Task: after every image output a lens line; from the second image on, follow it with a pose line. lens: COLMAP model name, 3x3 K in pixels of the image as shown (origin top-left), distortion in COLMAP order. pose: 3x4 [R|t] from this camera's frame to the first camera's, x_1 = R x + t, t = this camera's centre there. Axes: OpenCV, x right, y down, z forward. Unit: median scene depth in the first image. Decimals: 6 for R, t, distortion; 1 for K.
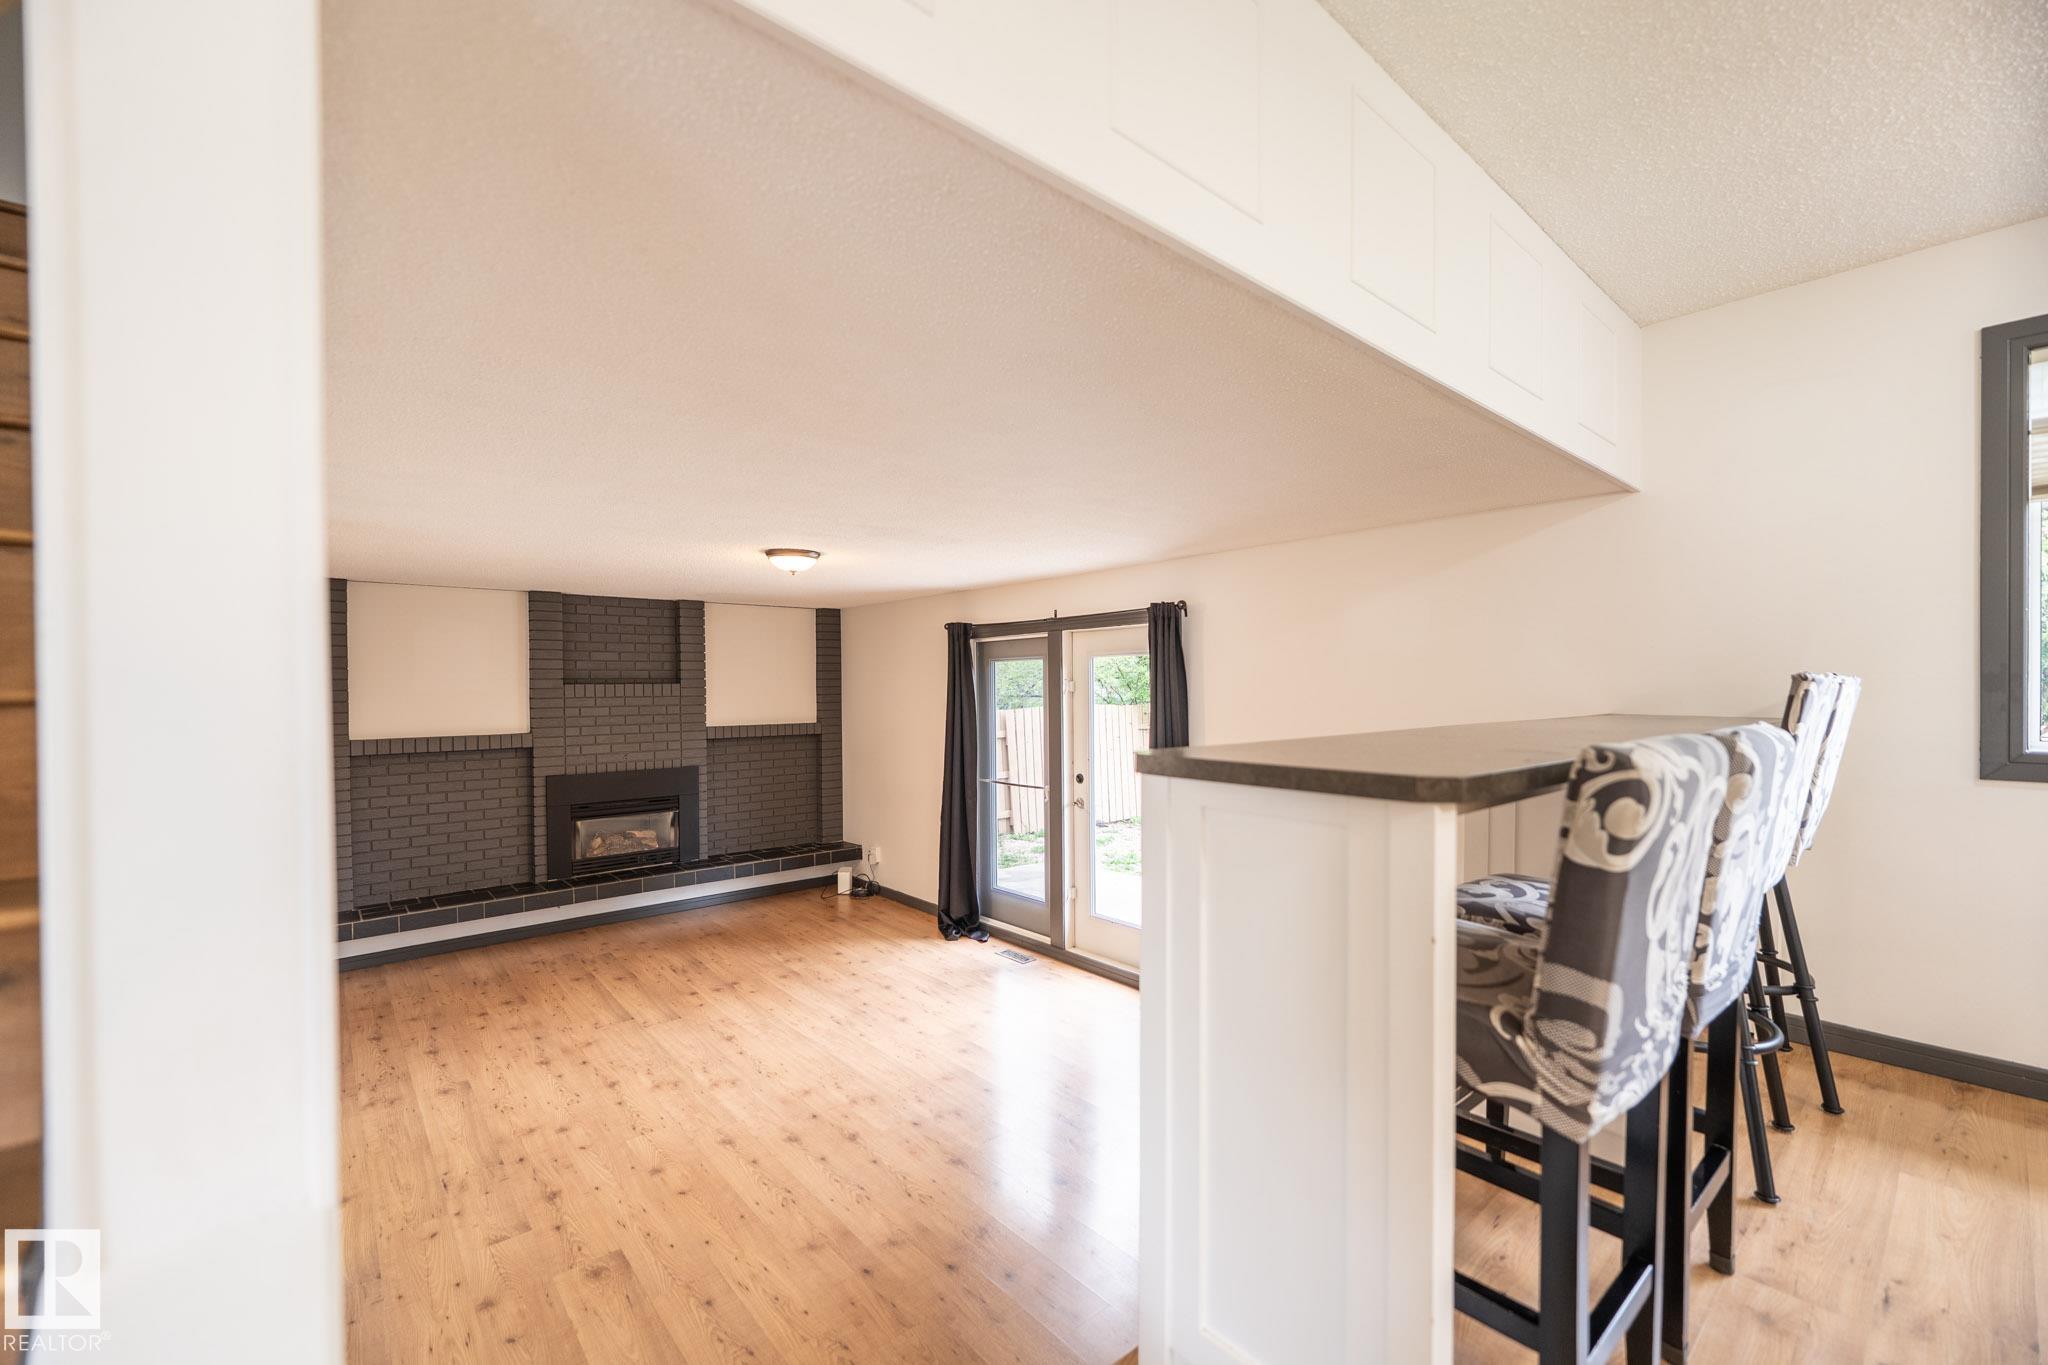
lens RADIAL K [[831.8, 0, 1017.6], [0, 831.8, 697.8], [0, 0, 1]] dist [0.001080, -0.001264]
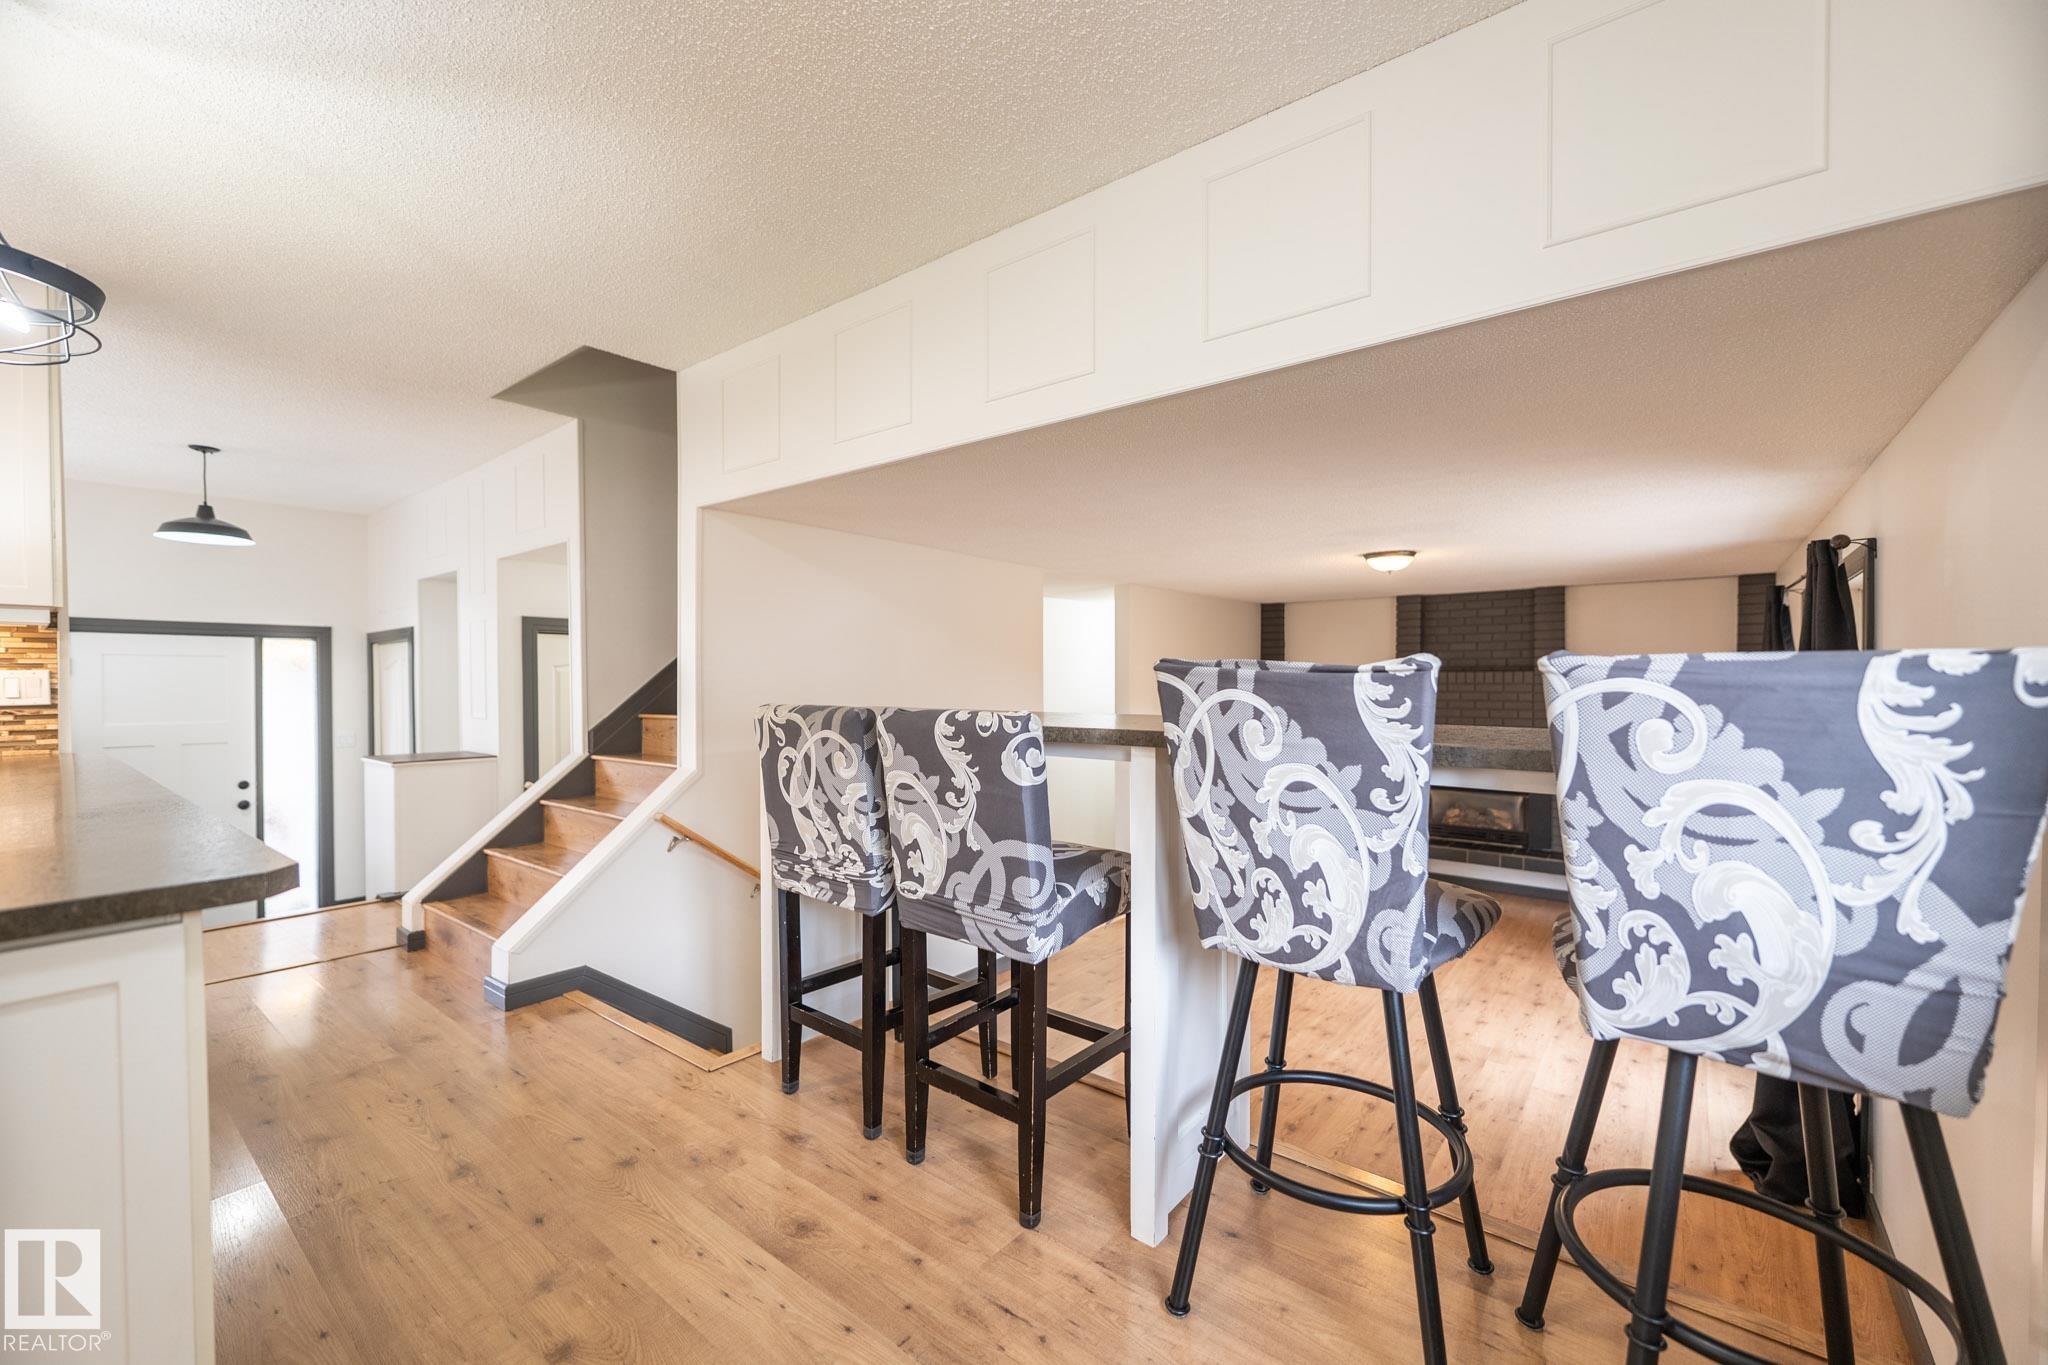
lens RADIAL K [[831.8, 0, 1008.6], [0, 831.8, 694.5], [0, 0, 1]] dist [0.001080, -0.001264]
pose [[0.178415, 0.024006, -0.983662, 0.581006], [-0.010615, 0.999691, 0.022472, -0.005662], [0.983898, 0.006432, 0.178615, 0.239934]]
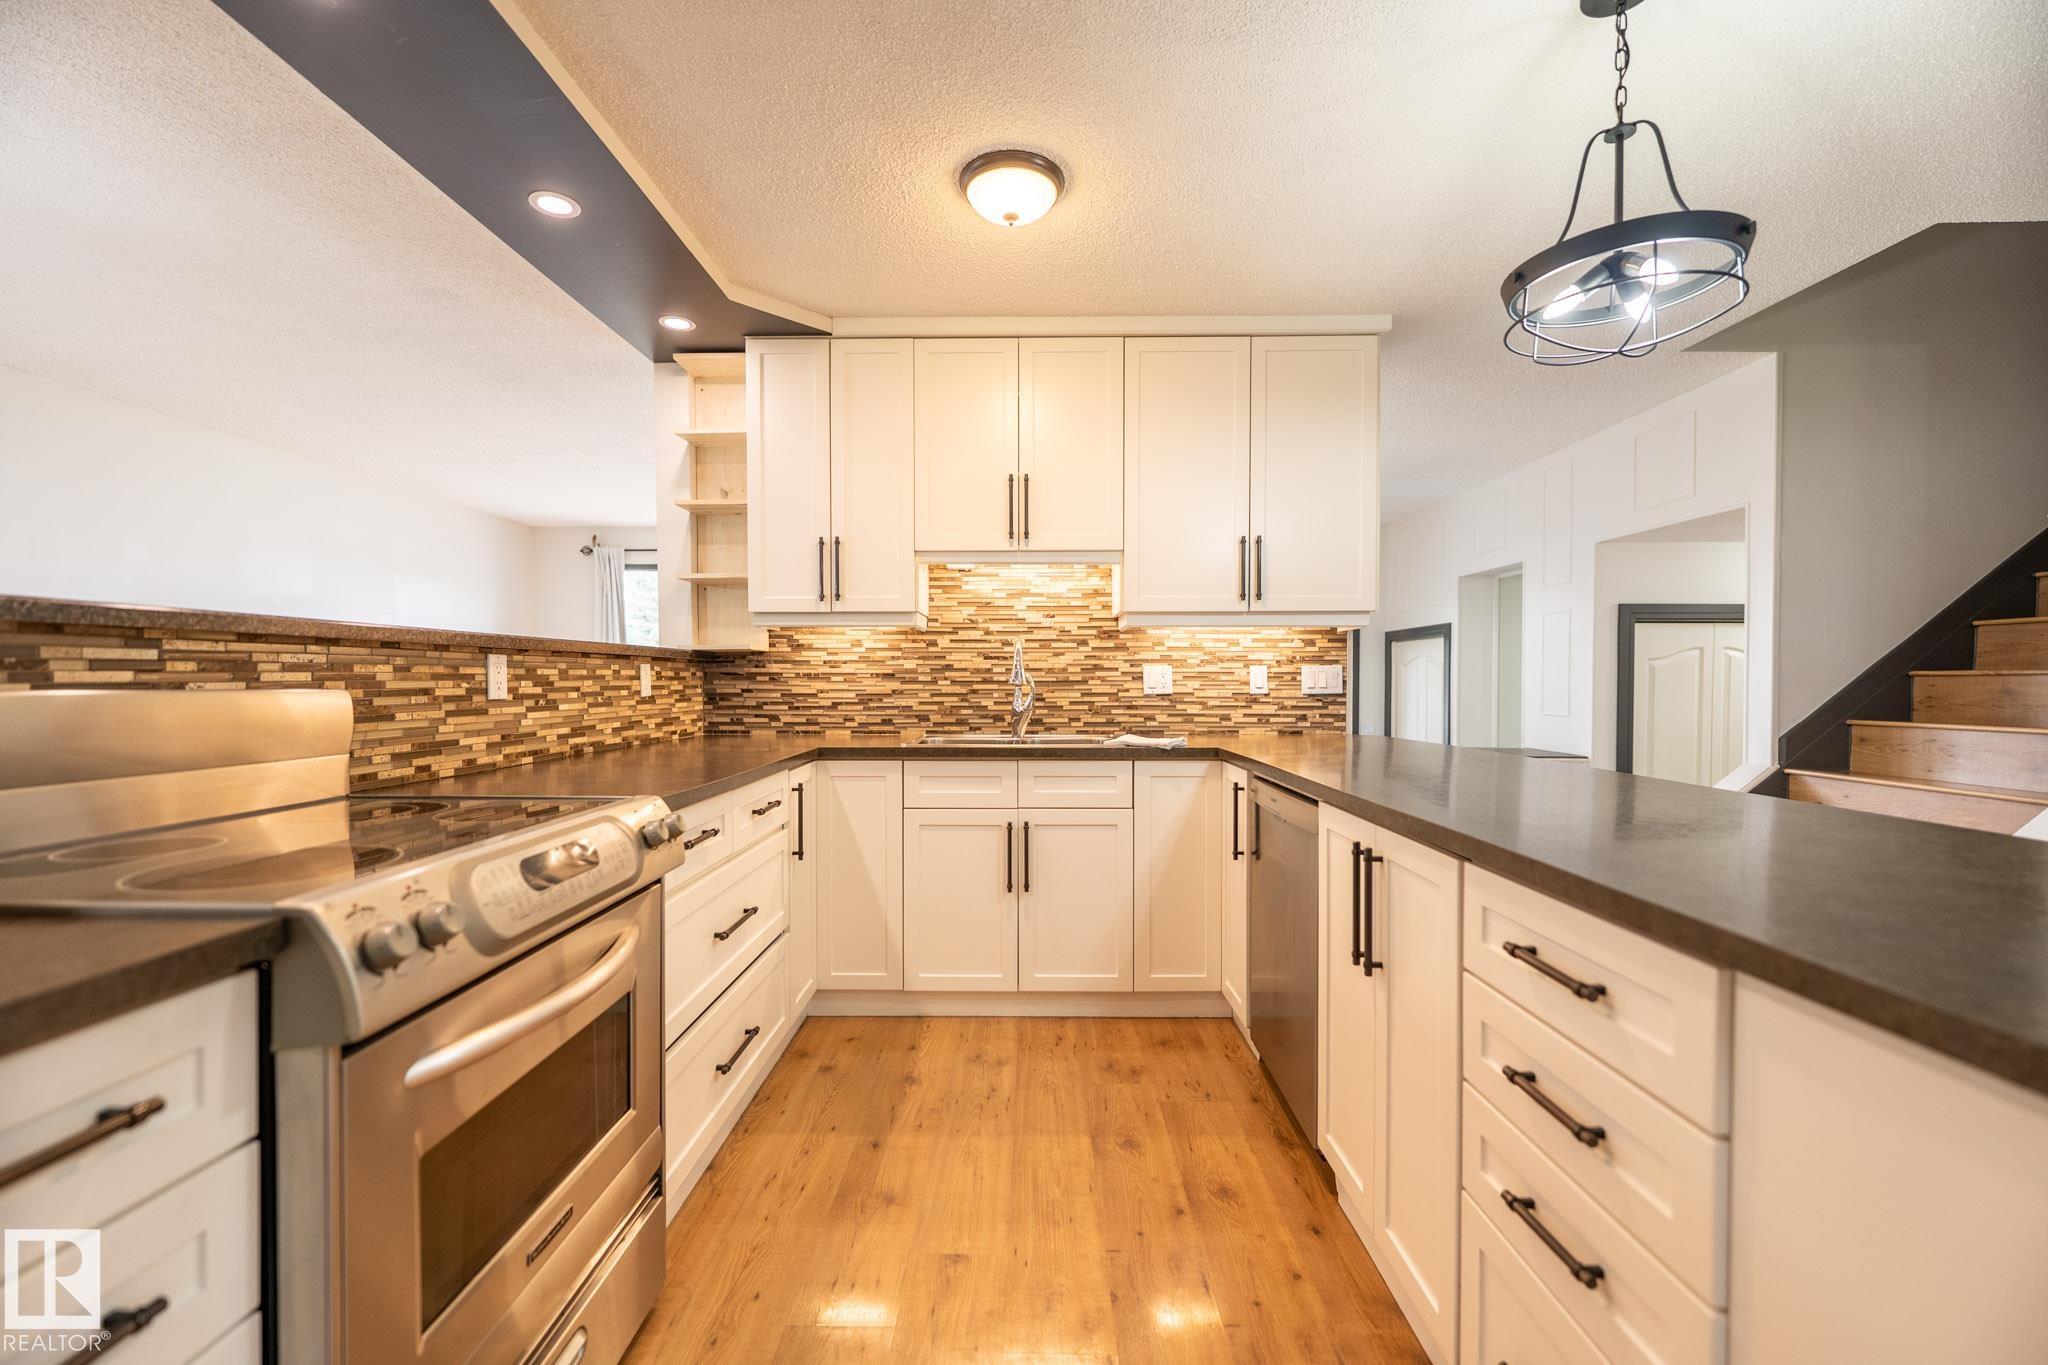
lens RADIAL K [[831.8, 0, 1022.0], [0, 831.8, 693.2], [0, 0, 1]] dist [0.001080, -0.001264]
pose [[-0.663454, 0.021733, -0.747901, 0.595423], [-0.004687, 0.999438, 0.033200, -0.001519], [0.748202, 0.025532, -0.662979, -0.023163]]
